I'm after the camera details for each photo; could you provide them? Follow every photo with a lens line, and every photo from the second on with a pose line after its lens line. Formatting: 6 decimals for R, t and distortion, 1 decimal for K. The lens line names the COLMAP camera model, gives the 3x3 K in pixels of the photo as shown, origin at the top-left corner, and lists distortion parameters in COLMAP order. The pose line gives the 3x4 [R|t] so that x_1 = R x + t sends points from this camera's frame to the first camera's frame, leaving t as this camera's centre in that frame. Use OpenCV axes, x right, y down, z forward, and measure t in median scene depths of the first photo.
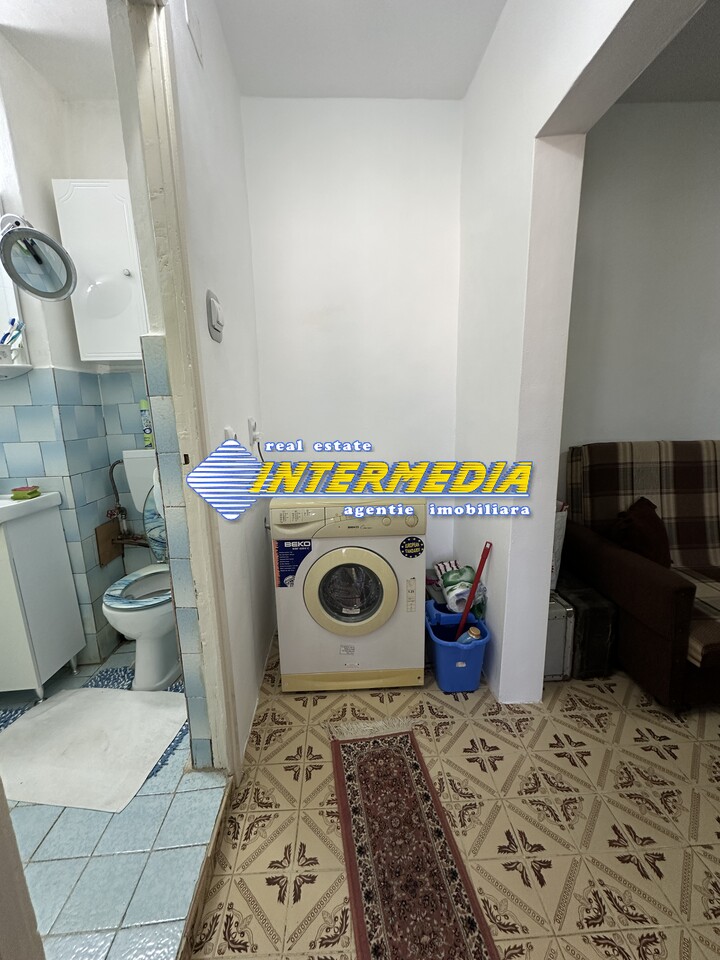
lens RADIAL K [[382.3, 0, 359.2], [0, 382.3, 481.7], [0, 0, 1]] dist [-0.001231, 0.000317]
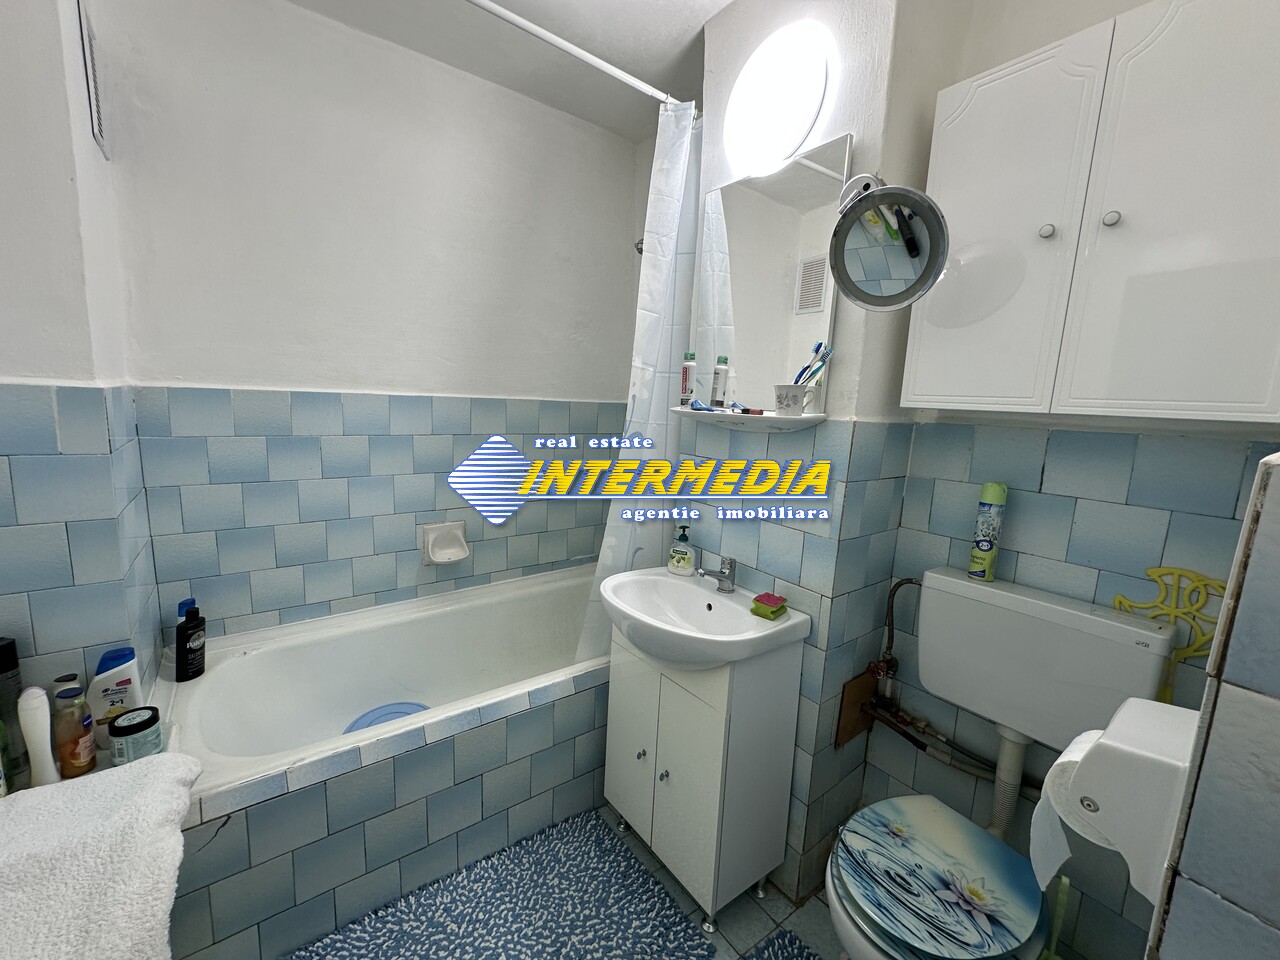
lens RADIAL K [[509.7, 0, 640.9], [0, 509.7, 478.1], [0, 0, 1]] dist [-0.001231, 0.000317]
pose [[0.554374, 0.185656, -0.811296, -0.330043], [-0.218878, 0.973010, 0.073100, -0.196841], [0.802971, 0.137050, 0.580047, 0.291301]]
